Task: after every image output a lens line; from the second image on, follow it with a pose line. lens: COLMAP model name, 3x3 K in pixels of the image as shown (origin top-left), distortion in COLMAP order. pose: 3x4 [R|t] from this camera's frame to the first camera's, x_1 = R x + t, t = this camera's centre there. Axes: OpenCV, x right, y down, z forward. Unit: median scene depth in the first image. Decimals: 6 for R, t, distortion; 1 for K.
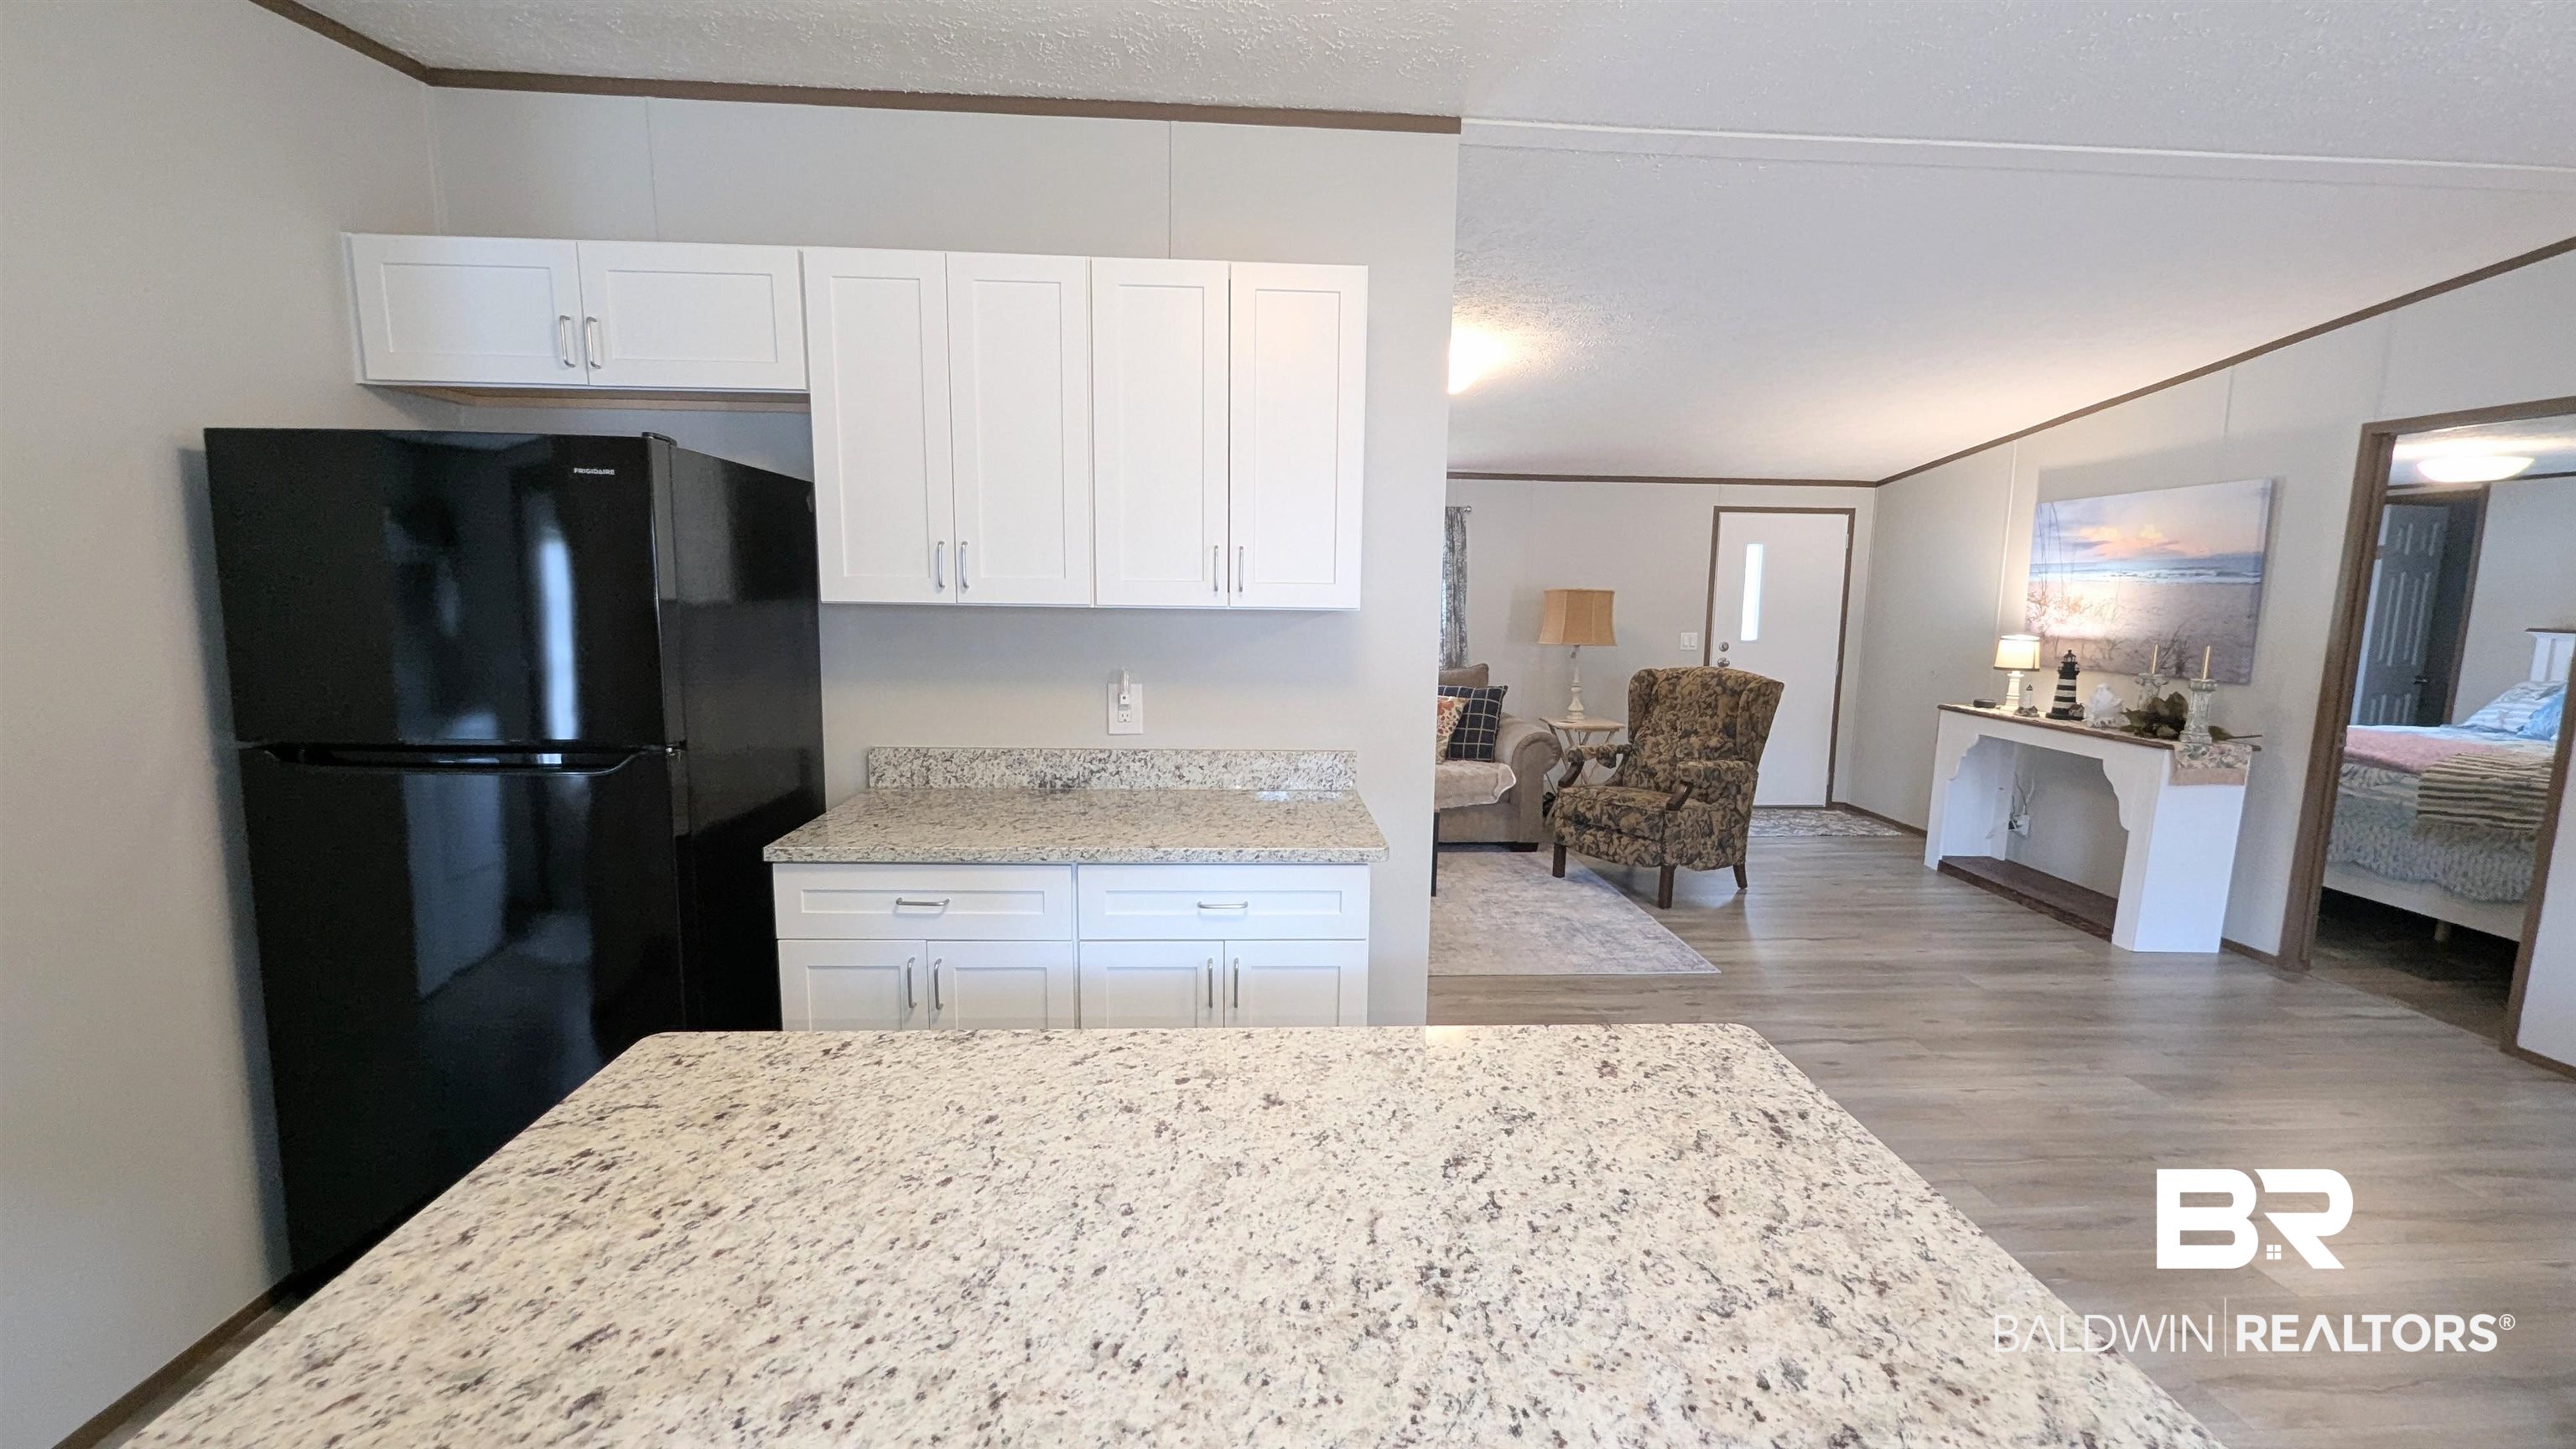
lens RADIAL K [[1072.8, 0, 1287.0], [0, 1072.8, 726.7], [0, 0, 1]] dist [0.000486, 0.000647]
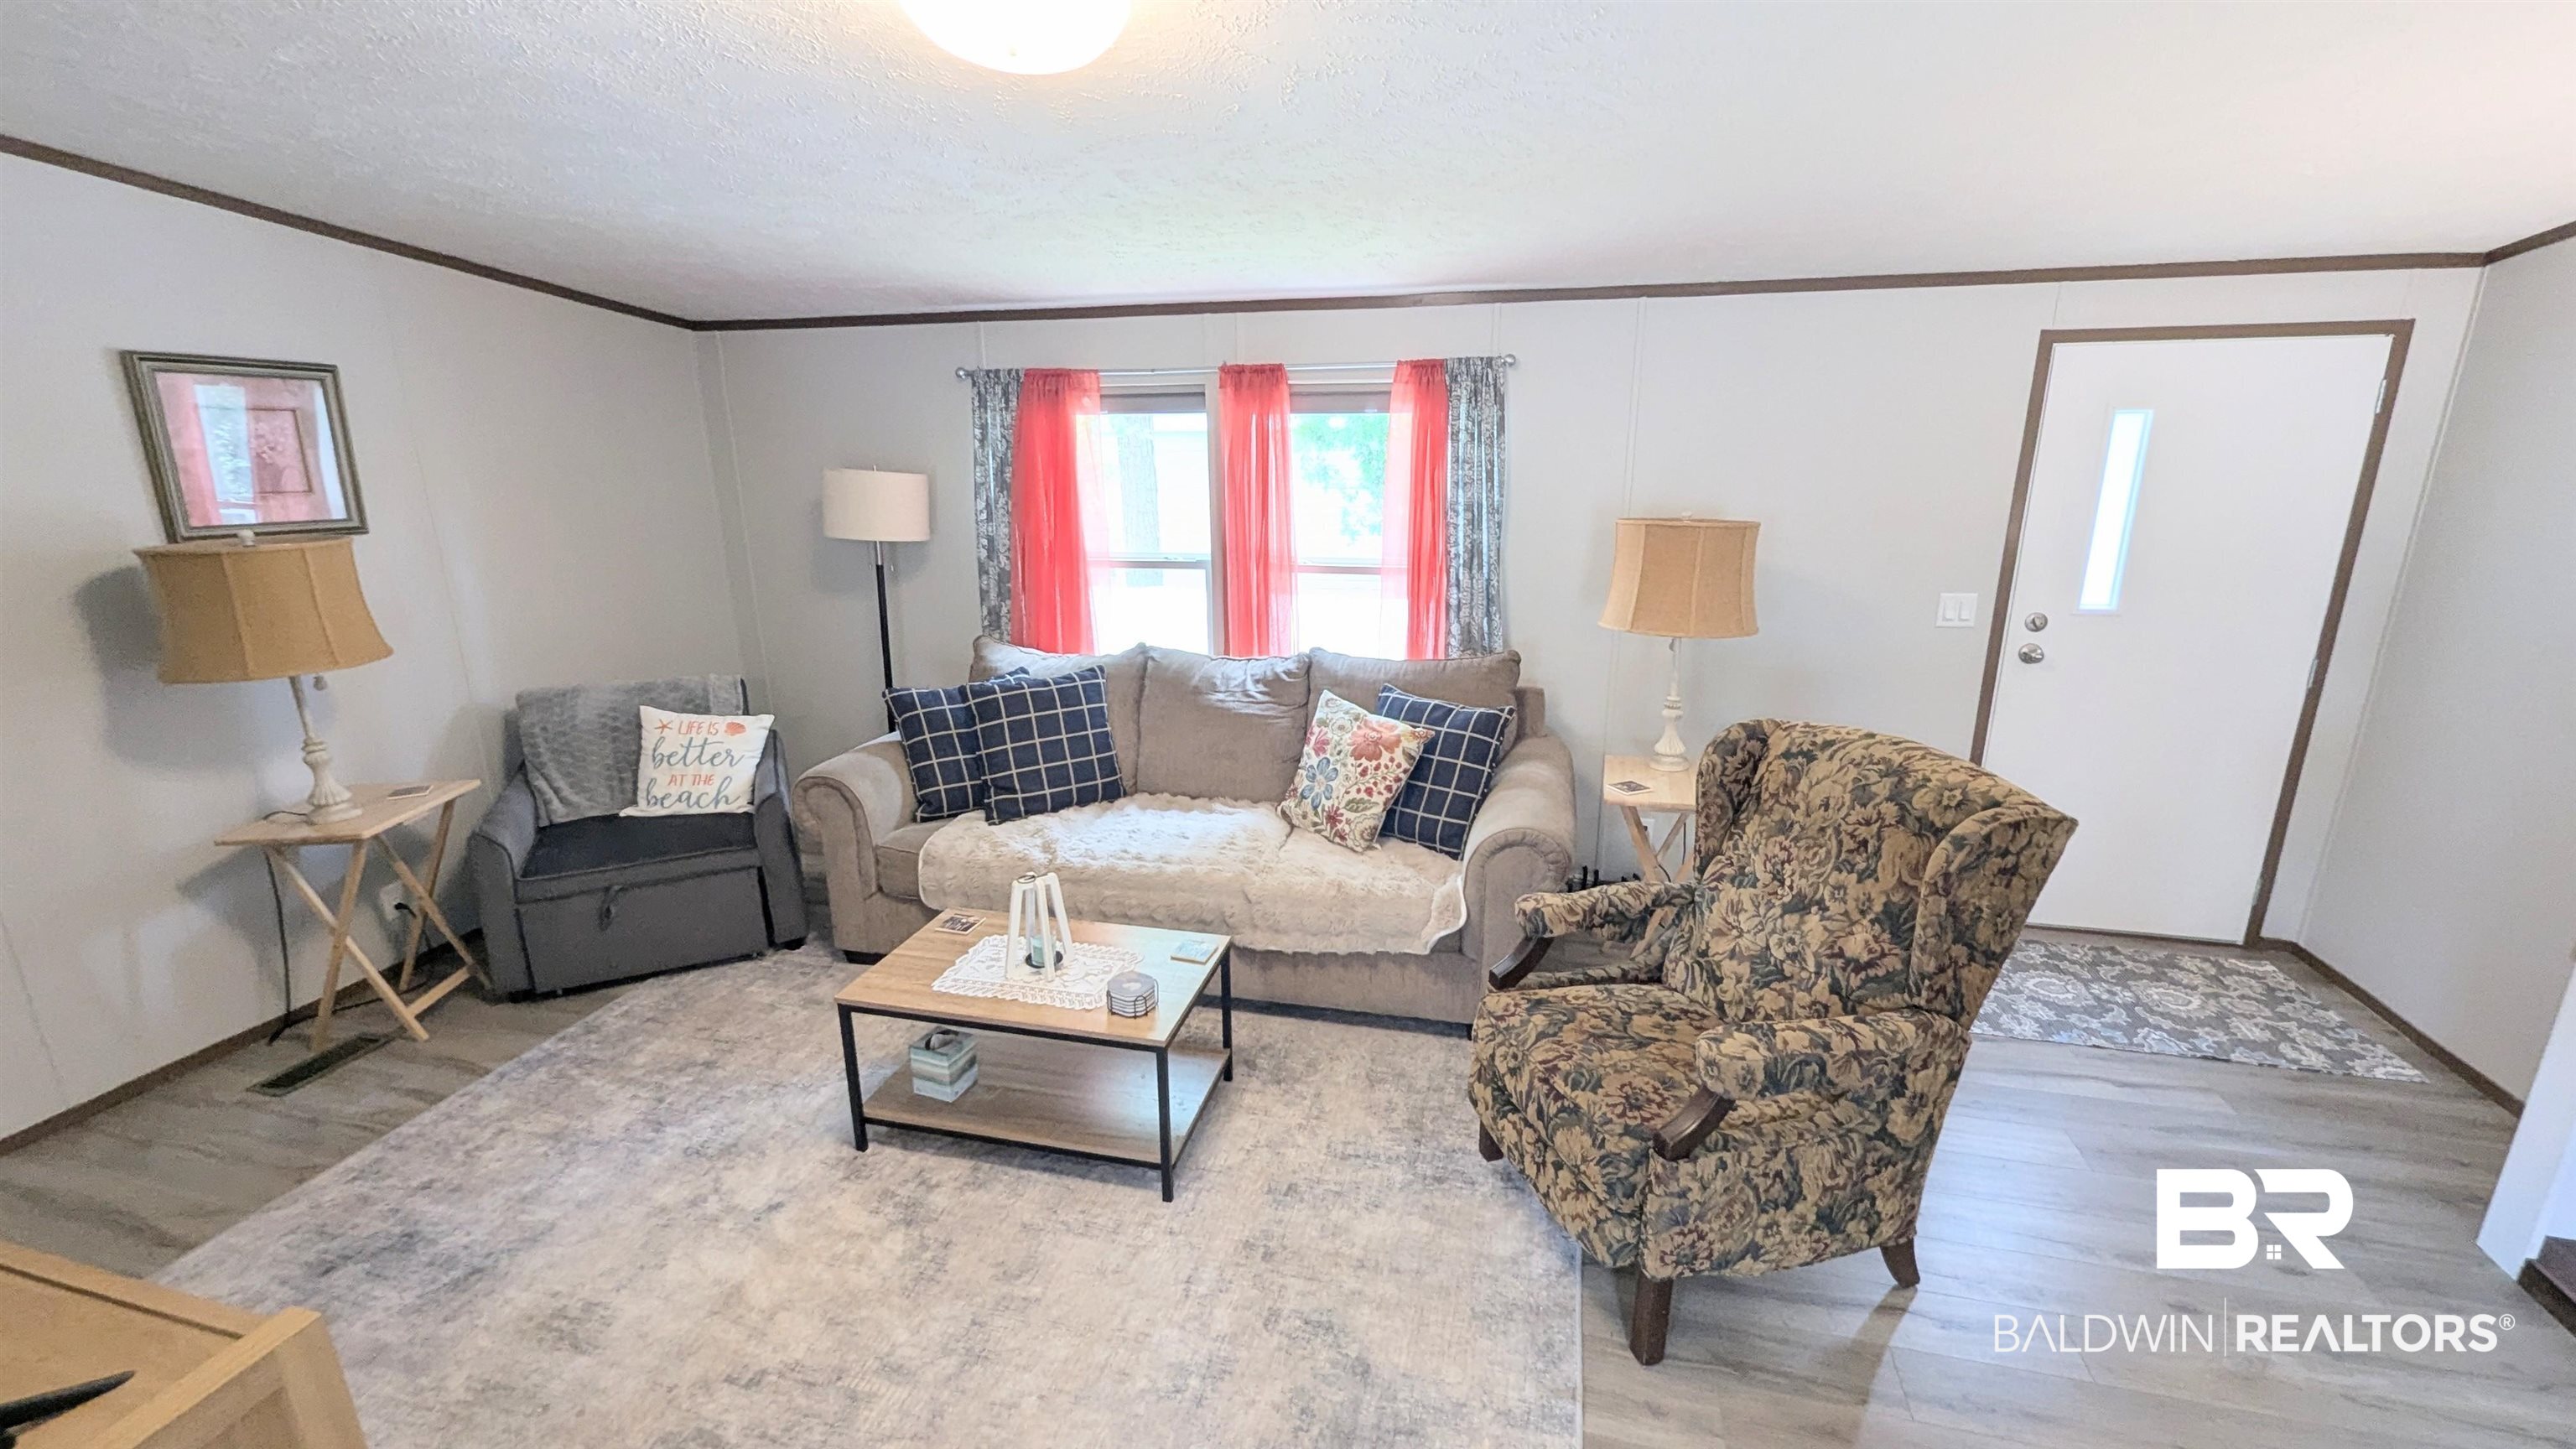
lens RADIAL K [[1072.8, 0, 1282.1], [0, 1072.8, 729.5], [0, 0, 1]] dist [0.000486, 0.000647]
pose [[0.951131, 0.060339, -0.302836, 0.285799], [-0.020144, 0.990758, 0.134138, -0.107034], [0.308131, -0.121483, 0.943556, 0.518375]]
